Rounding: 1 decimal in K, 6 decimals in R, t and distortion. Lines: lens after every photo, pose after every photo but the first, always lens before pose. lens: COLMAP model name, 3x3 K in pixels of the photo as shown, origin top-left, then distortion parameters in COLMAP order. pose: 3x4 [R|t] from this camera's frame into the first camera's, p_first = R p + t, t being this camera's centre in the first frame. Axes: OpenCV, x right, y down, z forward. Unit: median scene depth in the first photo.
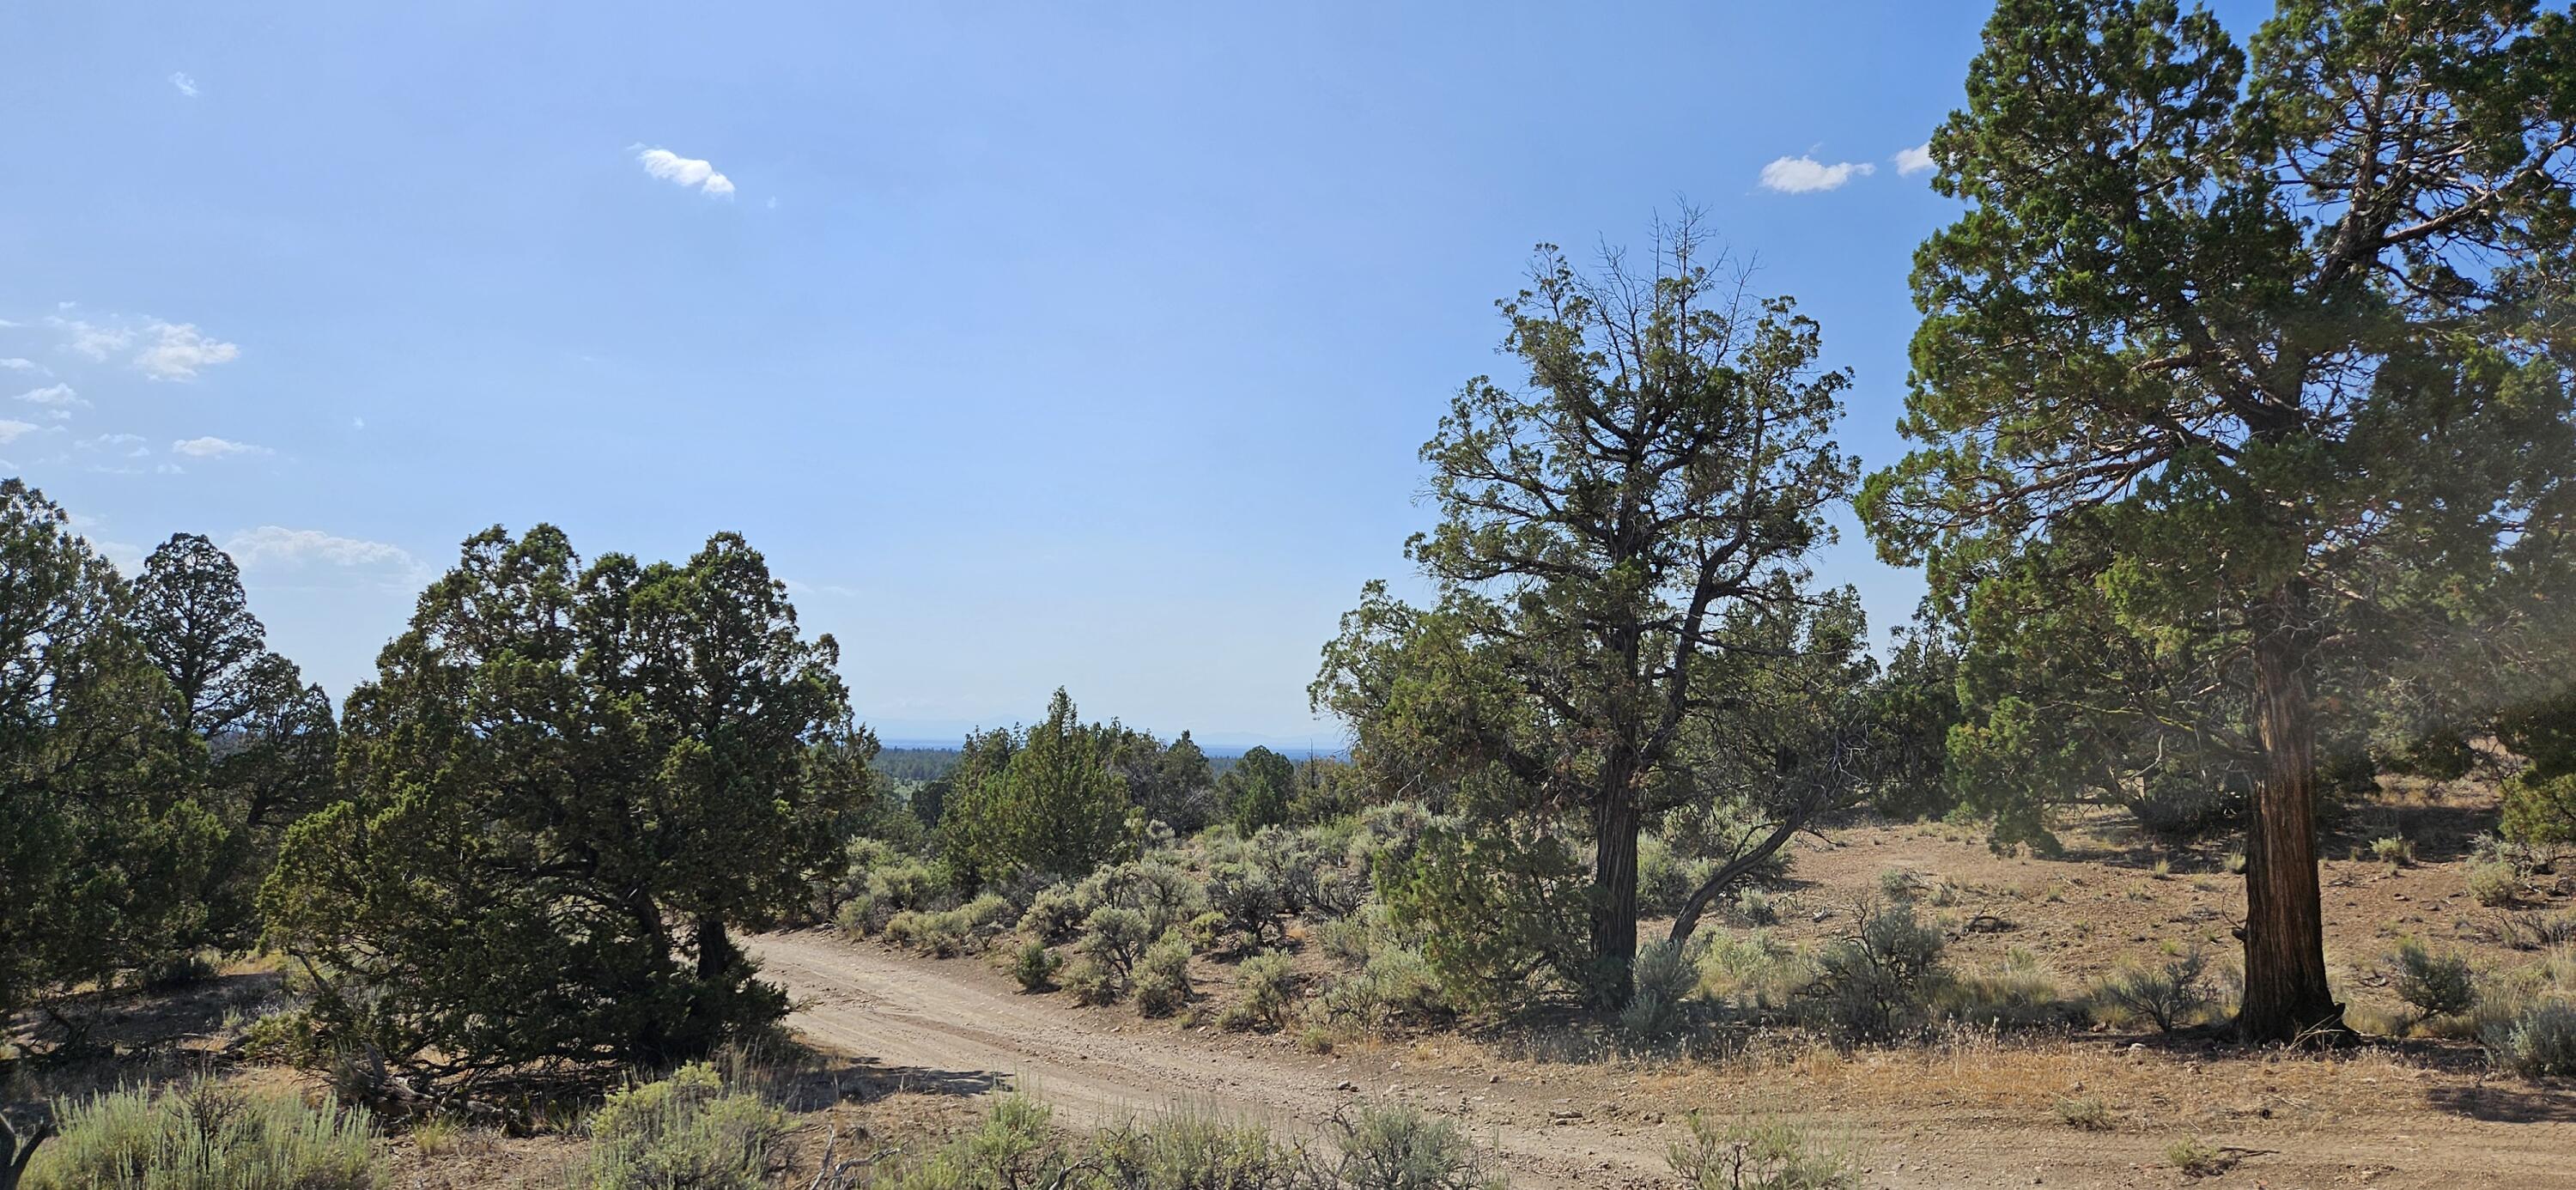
lens RADIAL K [[1722.0, 0, 1317.3], [0, 1722.0, 601.9], [0, 0, 1]] dist [0.081233, -0.072324]
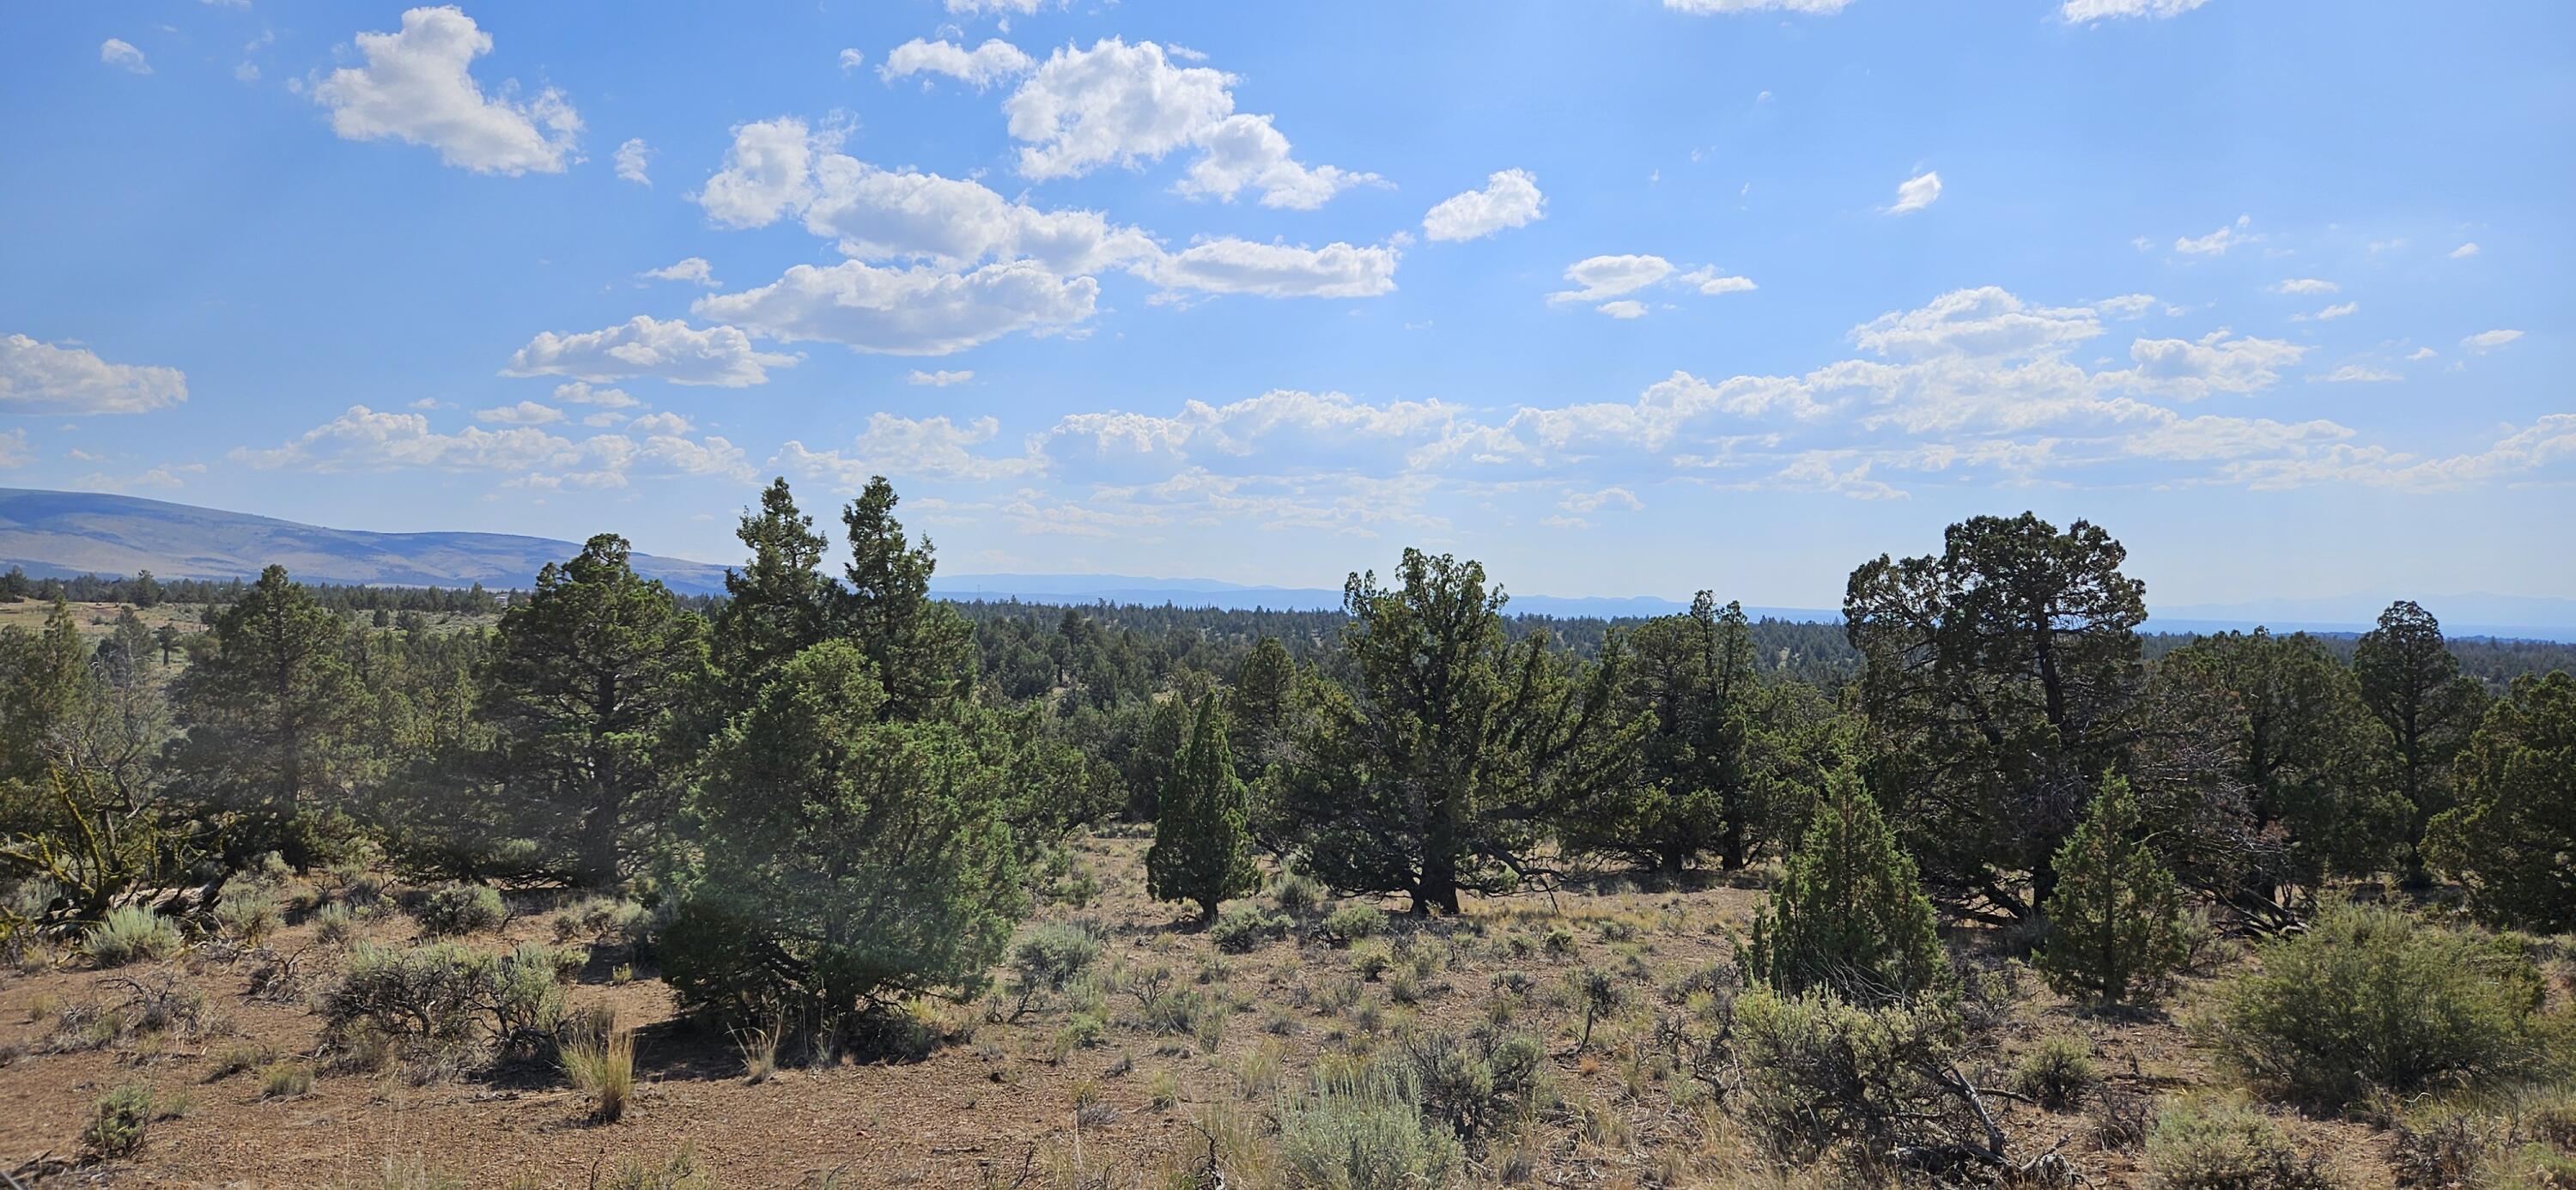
lens RADIAL K [[1722.0, 0, 1299.1], [0, 1722.0, 595.0], [0, 0, 1]] dist [0.081233, -0.072324]
pose [[0.401912, -0.023242, -0.915383, 0.658035], [0.067074, 0.997739, 0.004116, -0.192985], [0.913218, -0.063053, 0.402563, -0.879312]]
